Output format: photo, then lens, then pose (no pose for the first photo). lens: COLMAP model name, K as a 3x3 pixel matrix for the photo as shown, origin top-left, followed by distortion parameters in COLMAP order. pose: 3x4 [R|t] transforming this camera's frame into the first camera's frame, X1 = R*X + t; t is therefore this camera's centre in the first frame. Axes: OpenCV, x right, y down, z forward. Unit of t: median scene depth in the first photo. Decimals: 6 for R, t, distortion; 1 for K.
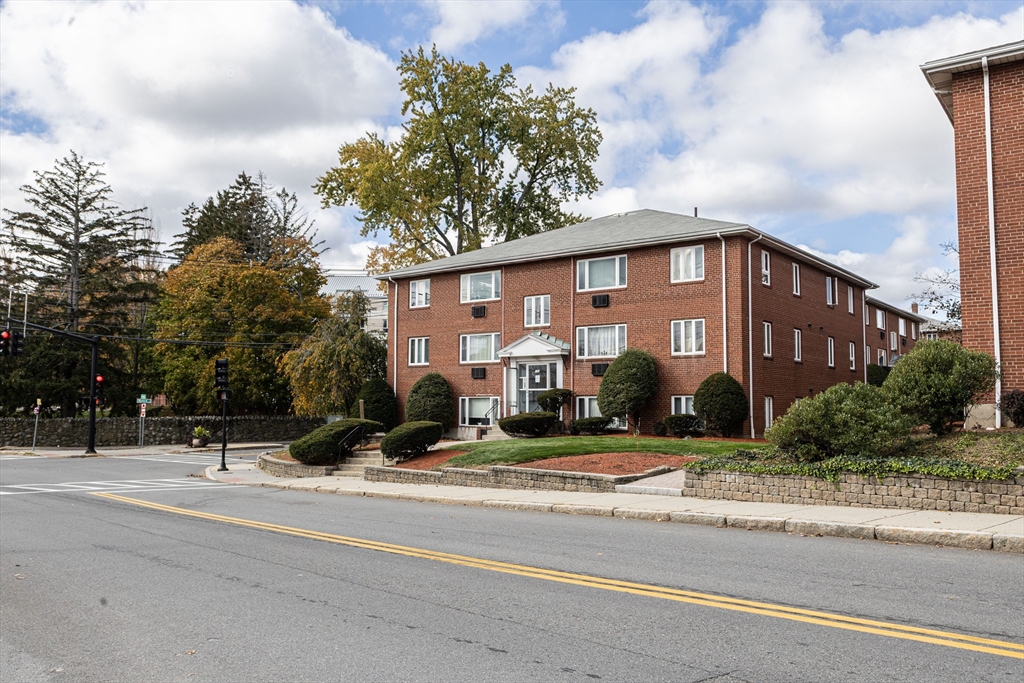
lens RADIAL K [[876.8, 0, 511.2], [0, 876.8, 341.1], [0, 0, 1]] dist [0.006192, 0.000116]
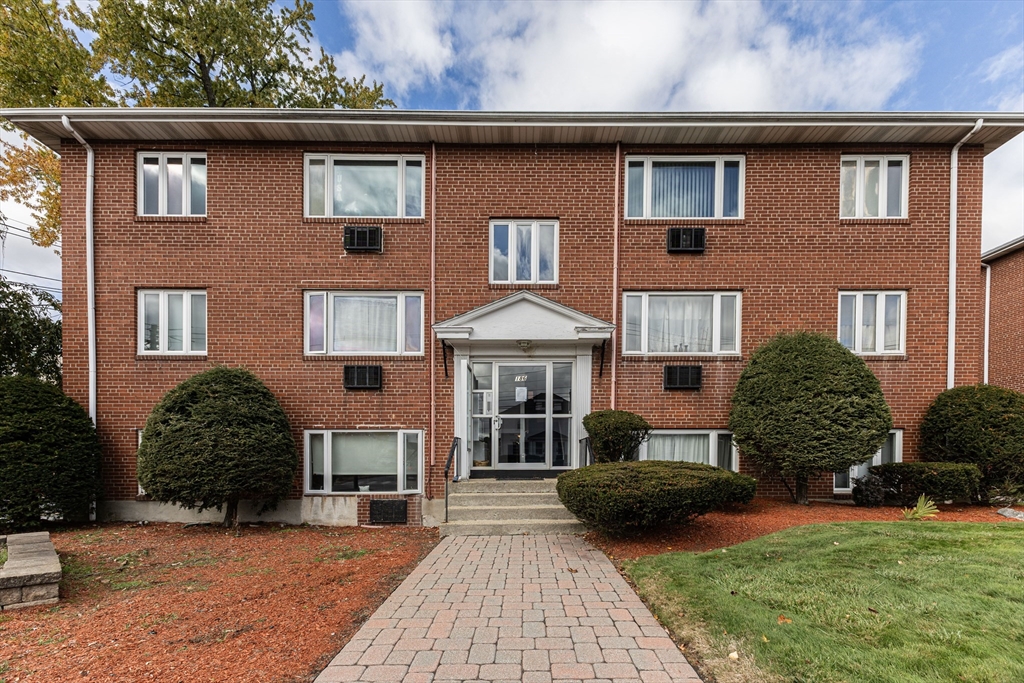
lens RADIAL K [[445.2, 0, 557.9], [0, 445.2, 399.2], [0, 0, 1]] dist [0.016564, 0.000034]
pose [[0.779398, -0.001710, 0.626527, -0.107413], [-0.046831, 0.997040, 0.060979, 0.029791], [-0.624777, -0.076868, 0.777010, 0.788517]]
